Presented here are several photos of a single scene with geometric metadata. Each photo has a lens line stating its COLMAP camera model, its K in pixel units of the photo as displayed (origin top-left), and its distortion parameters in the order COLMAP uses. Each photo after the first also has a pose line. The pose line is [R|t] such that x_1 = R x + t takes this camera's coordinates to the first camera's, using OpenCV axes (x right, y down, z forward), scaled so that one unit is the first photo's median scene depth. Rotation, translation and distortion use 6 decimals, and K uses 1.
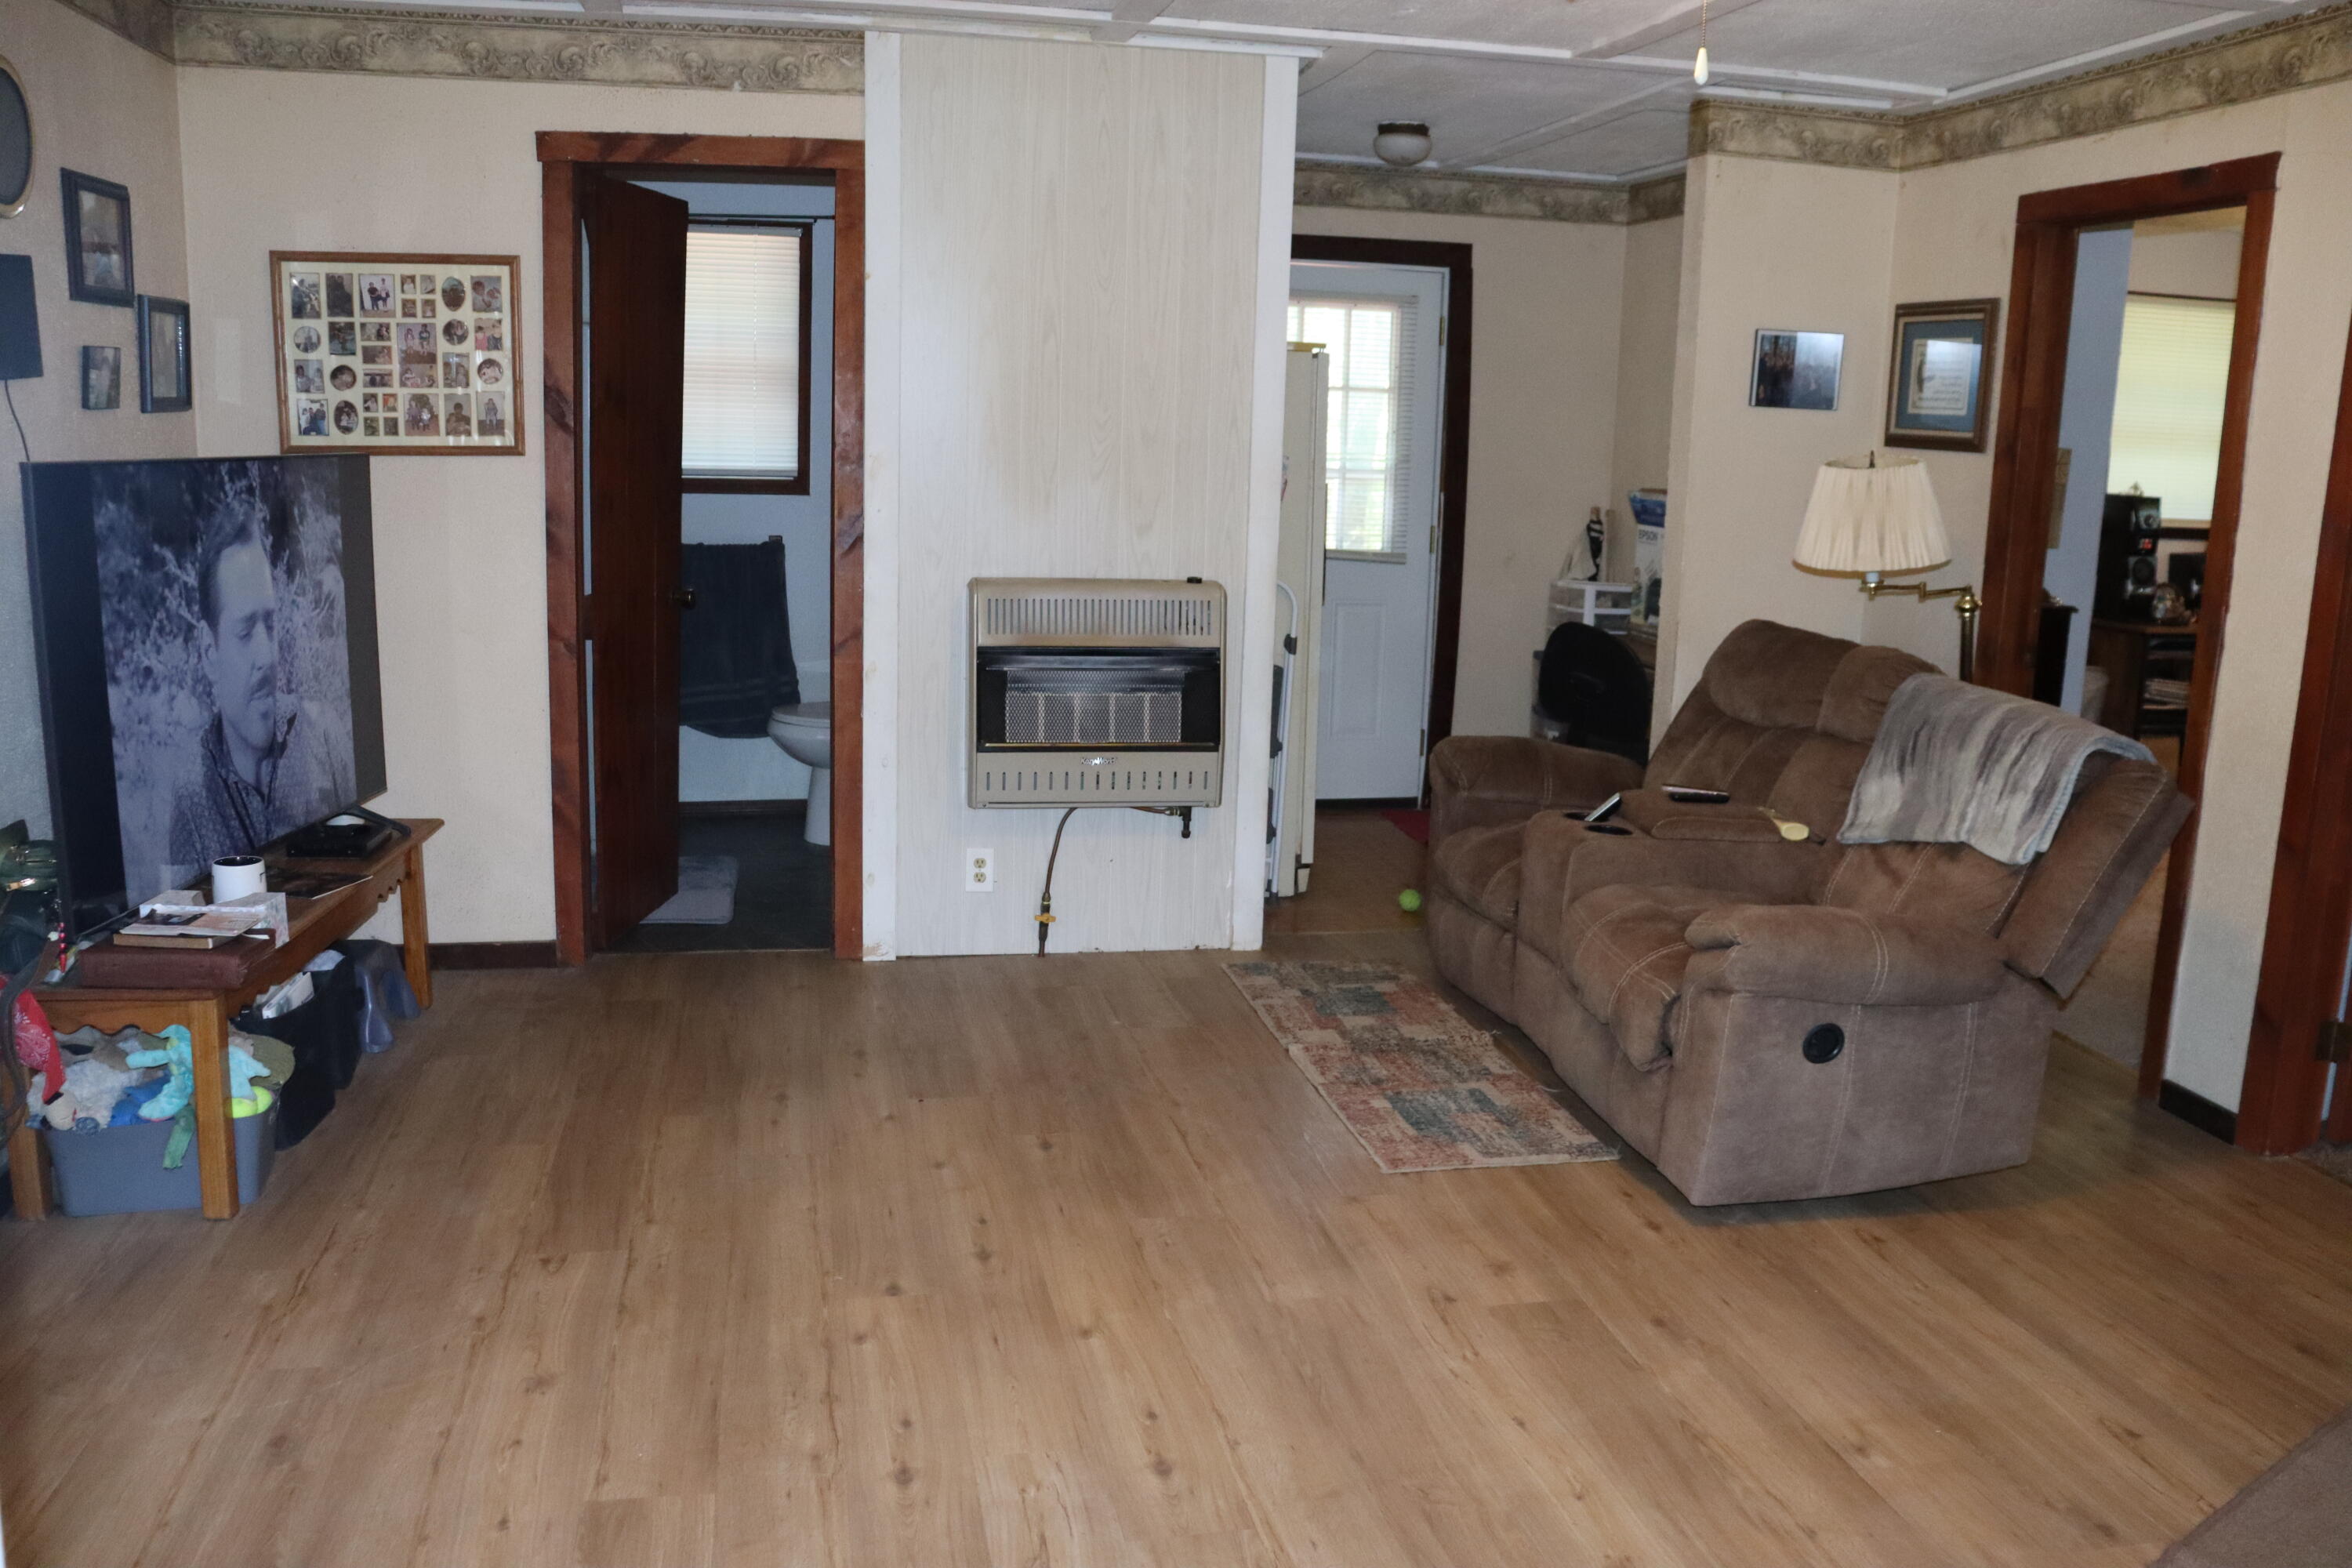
lens RADIAL K [[1929.1, 0, 1184.5], [0, 1929.1, 802.7], [0, 0, 1]] dist [-0.177691, 0.155609]
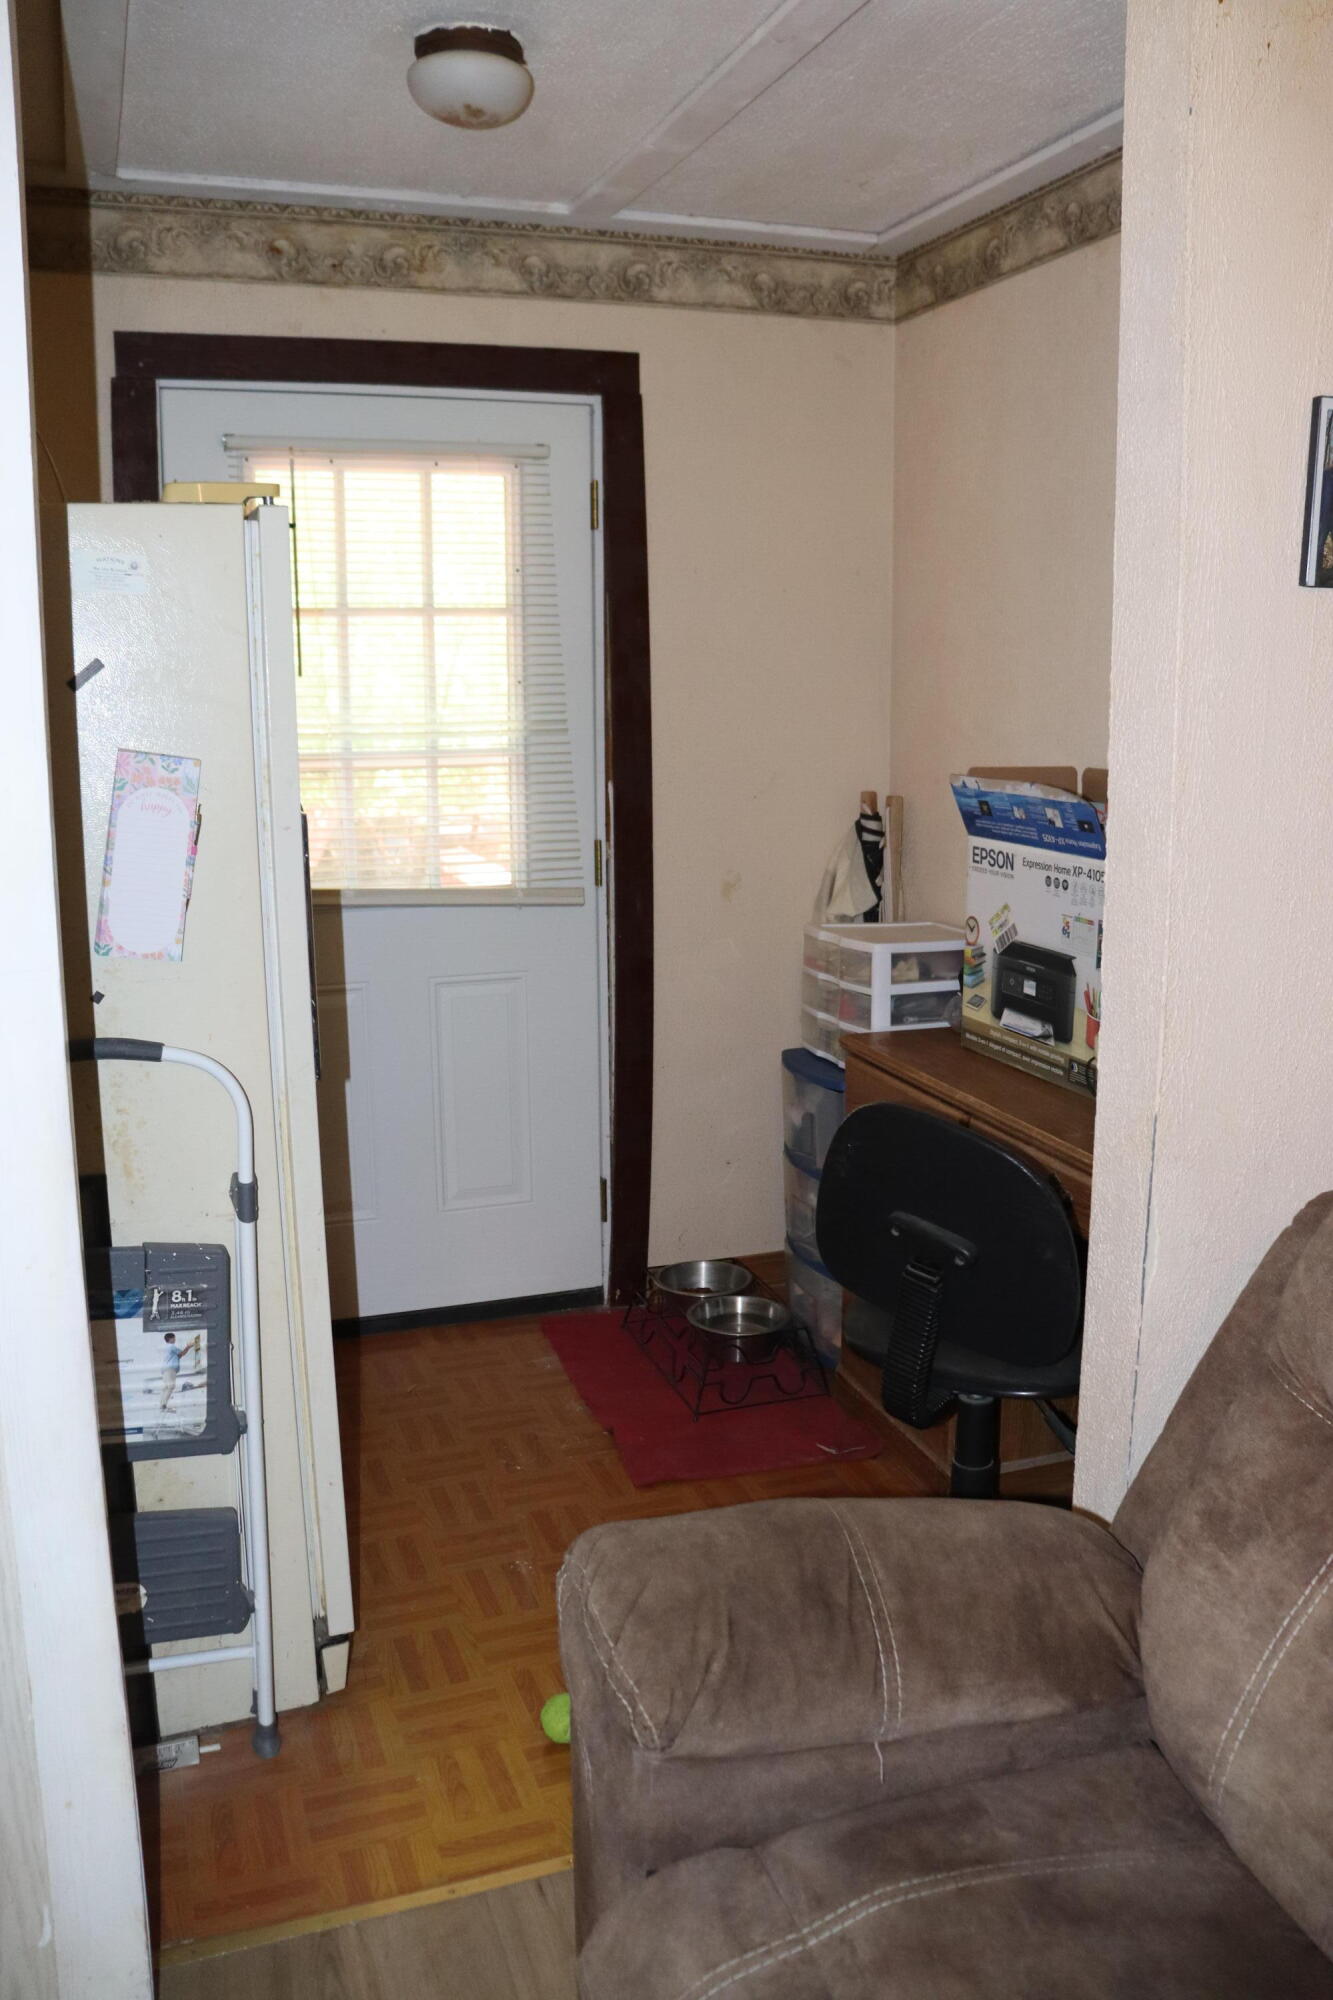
lens RADIAL K [[1640.4, 0, 682.4], [0, 1640.4, 980.4], [0, 0, 1]] dist [-0.177691, 0.155609]
pose [[0.988782, -0.060650, 0.136499, 0.123772], [0.061996, 0.998060, -0.005631, -0.142777], [-0.135893, 0.014030, 0.990624, 0.737674]]
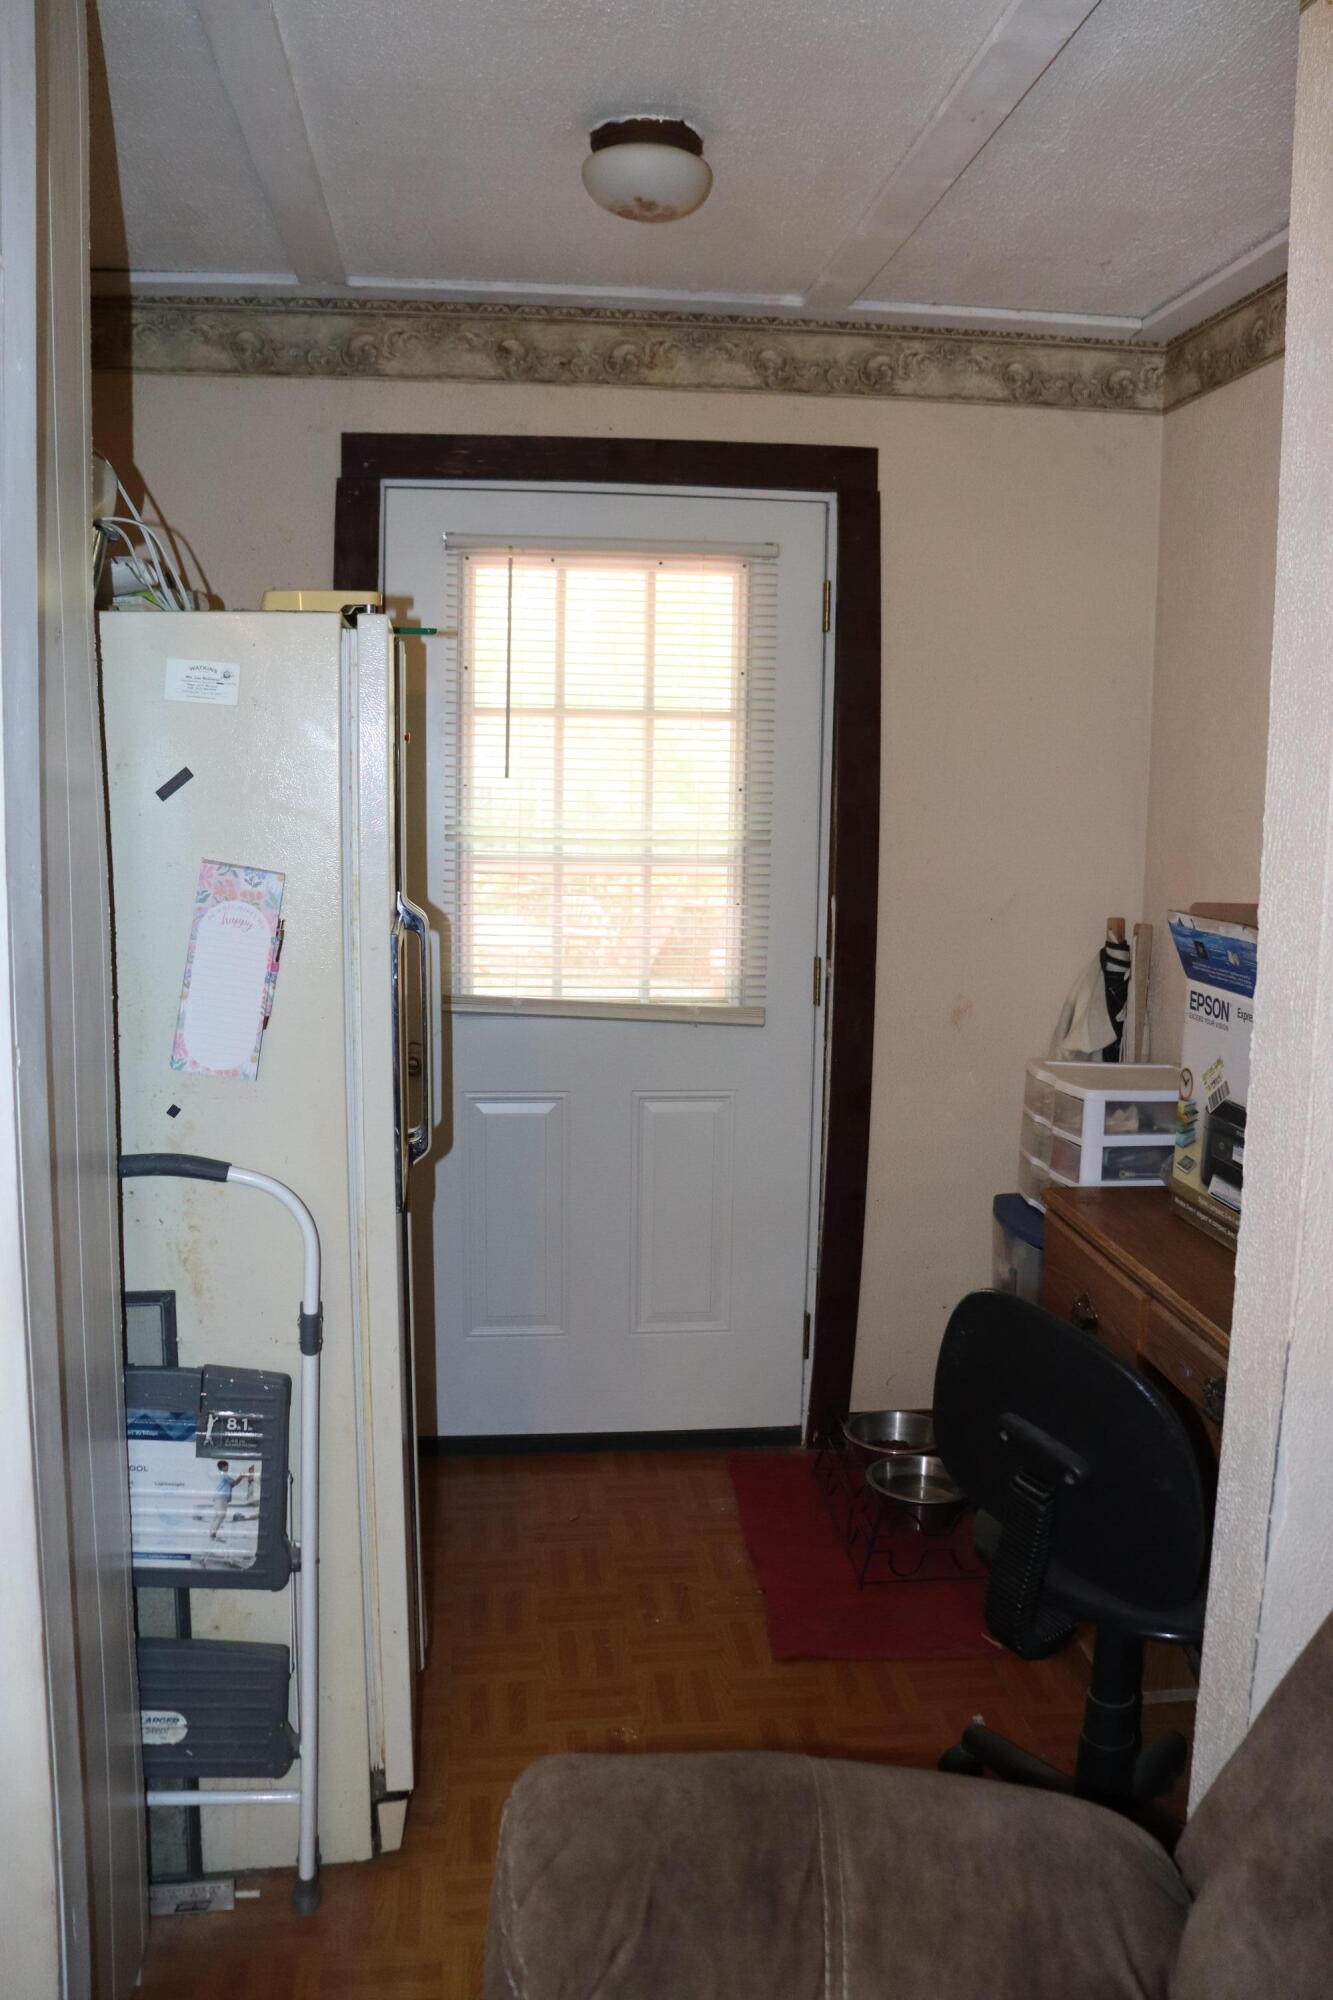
lens RADIAL K [[1640.4, 0, 673.5], [0, 1640.4, 979.5], [0, 0, 1]] dist [-0.177691, 0.155609]
pose [[0.996002, -0.001476, -0.089322, 0.191805], [-0.004398, 0.997841, -0.065536, -0.156788], [0.089226, 0.065667, 0.993844, 0.771722]]
